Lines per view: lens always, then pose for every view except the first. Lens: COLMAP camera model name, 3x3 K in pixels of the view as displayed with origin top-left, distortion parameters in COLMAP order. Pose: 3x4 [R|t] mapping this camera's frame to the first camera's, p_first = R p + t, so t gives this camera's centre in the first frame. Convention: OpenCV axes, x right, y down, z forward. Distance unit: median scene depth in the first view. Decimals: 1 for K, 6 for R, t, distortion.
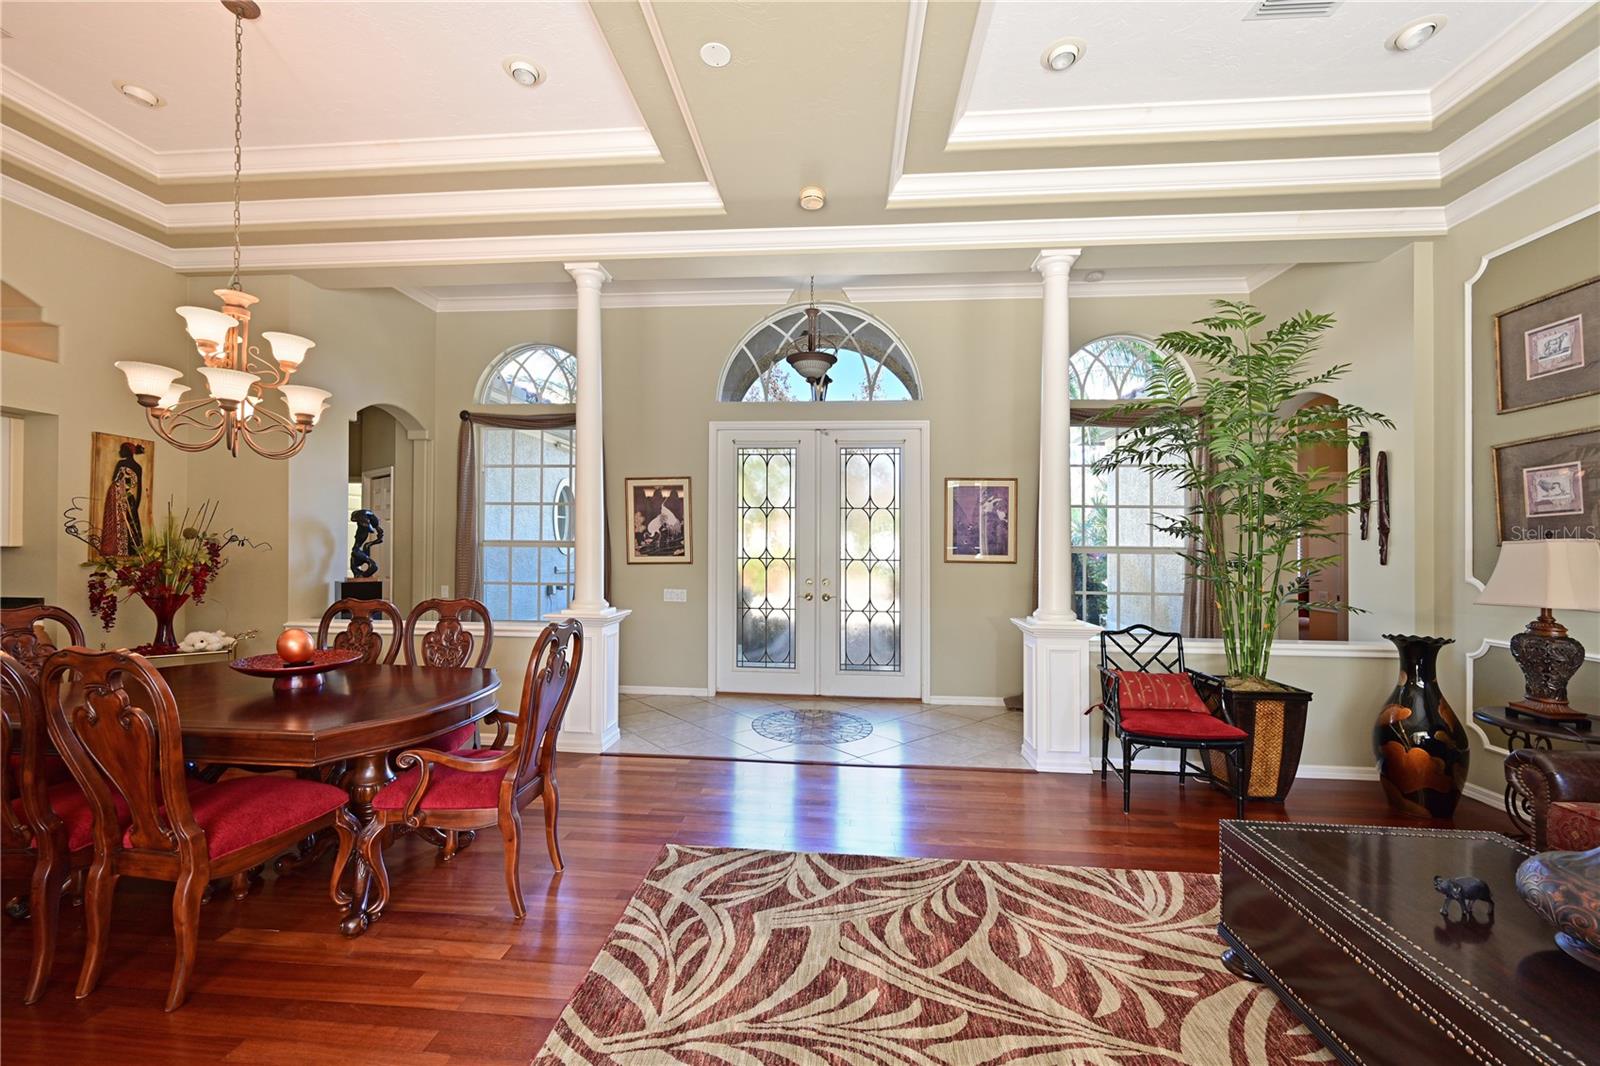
lens RADIAL K [[623.8, 0, 799.9], [0, 623.8, 540.0], [0, 0, 1]] dist [0.001047, 0.000111]
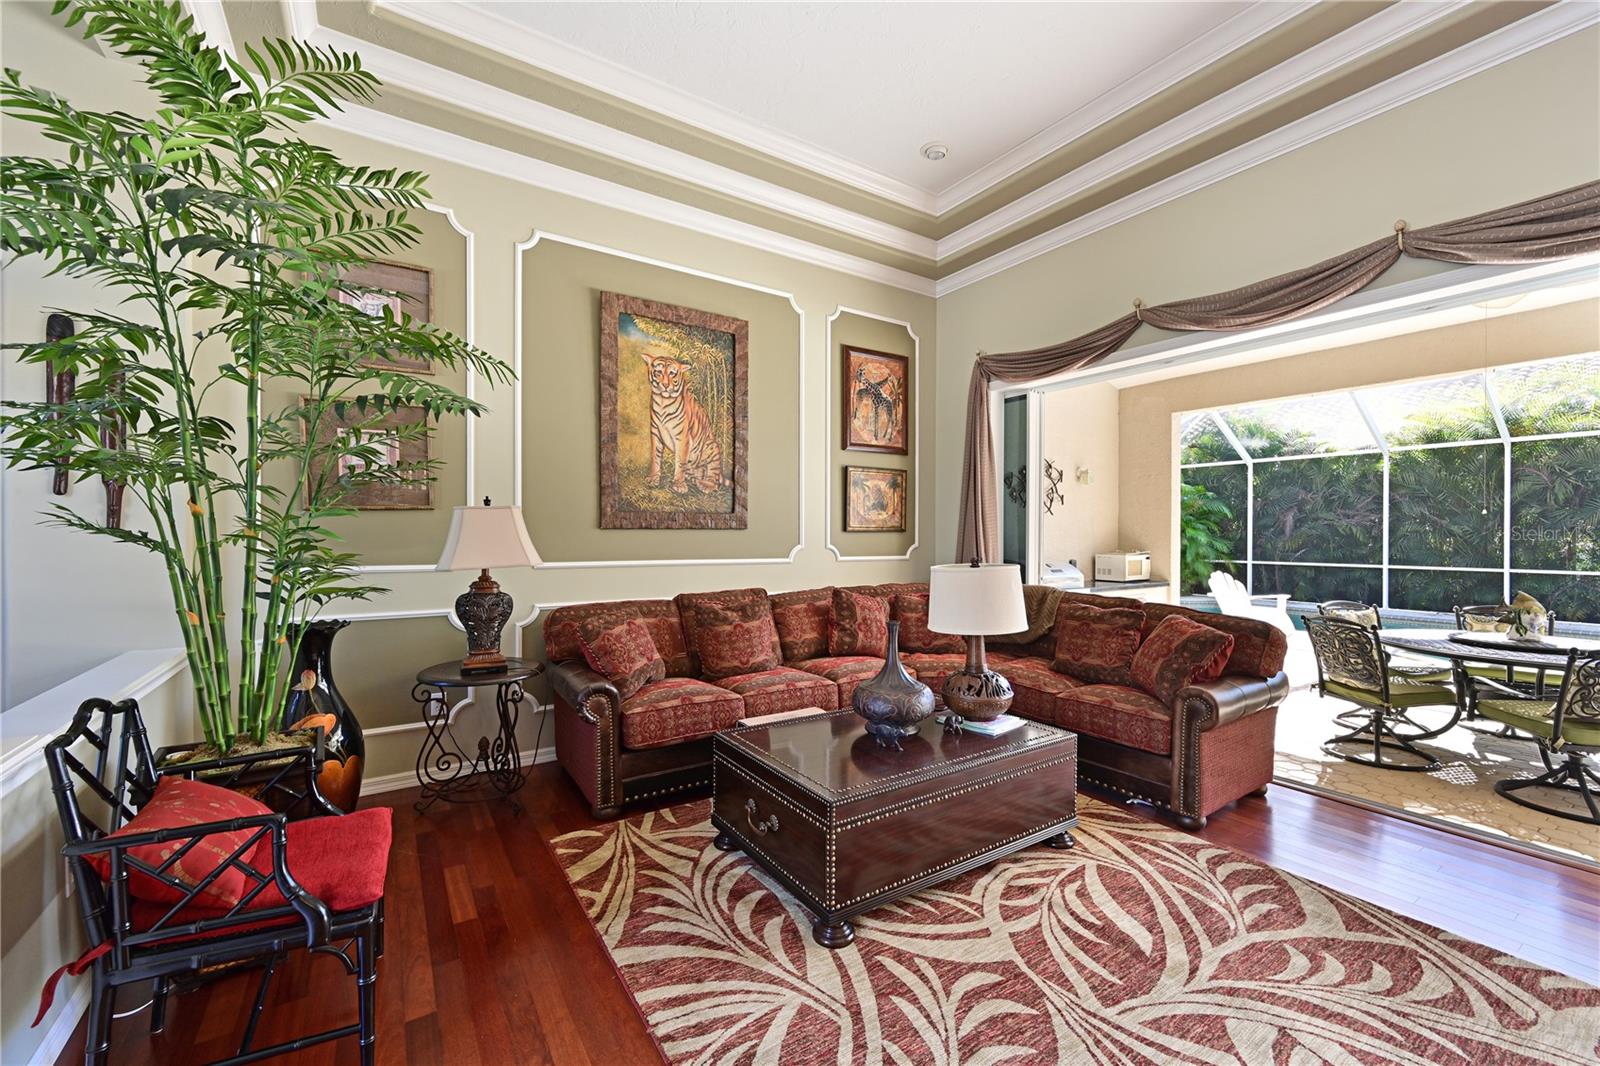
lens RADIAL K [[647.7, 0, 810.3], [0, 647.7, 538.7], [0, 0, 1]] dist [-0.000923, 0.000256]
pose [[-0.612760, -0.018015, 0.790064, -0.053472], [-0.012951, 0.999835, 0.012754, 0.045754], [-0.790163, -0.002417, -0.612892, 1.551730]]
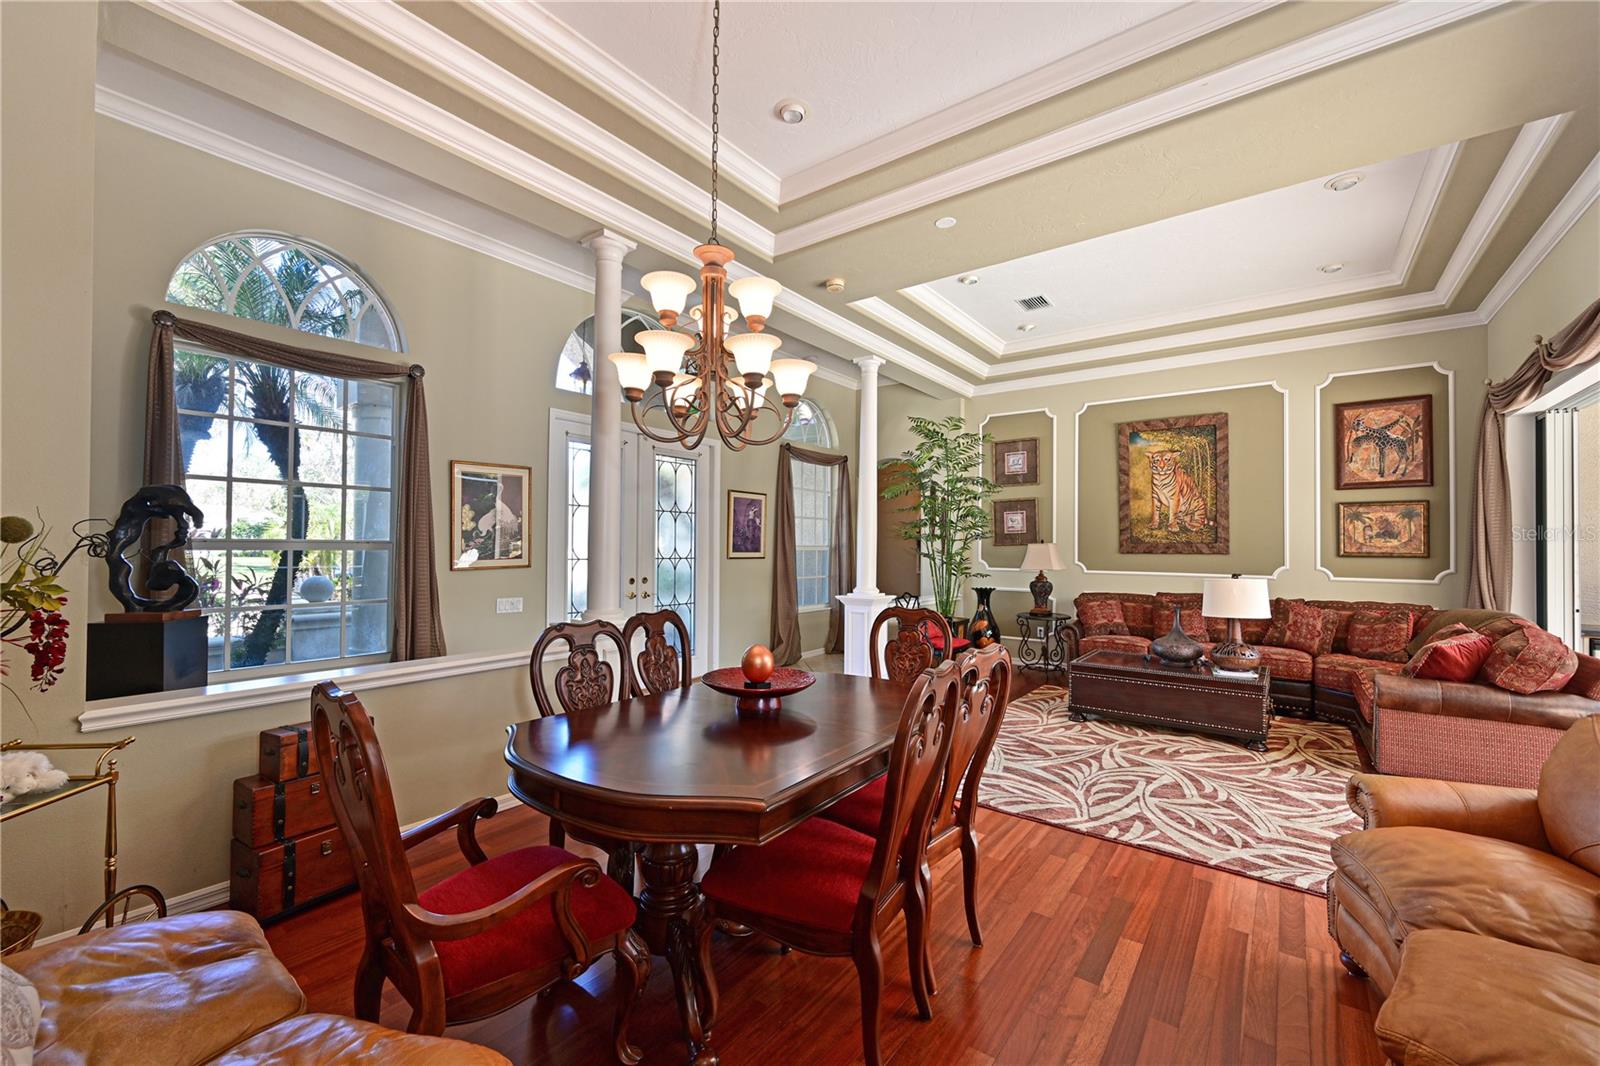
lens RADIAL K [[632.5, 0, 800.0], [0, 632.5, 533.0], [0, 0, 1]] dist [-0.002746, -0.000029]
pose [[0.547958, 0.012553, 0.836411, -1.824200], [-0.007091, 0.999921, -0.010361, -0.008573], [-0.836476, -0.000254, 0.548004, 0.521089]]
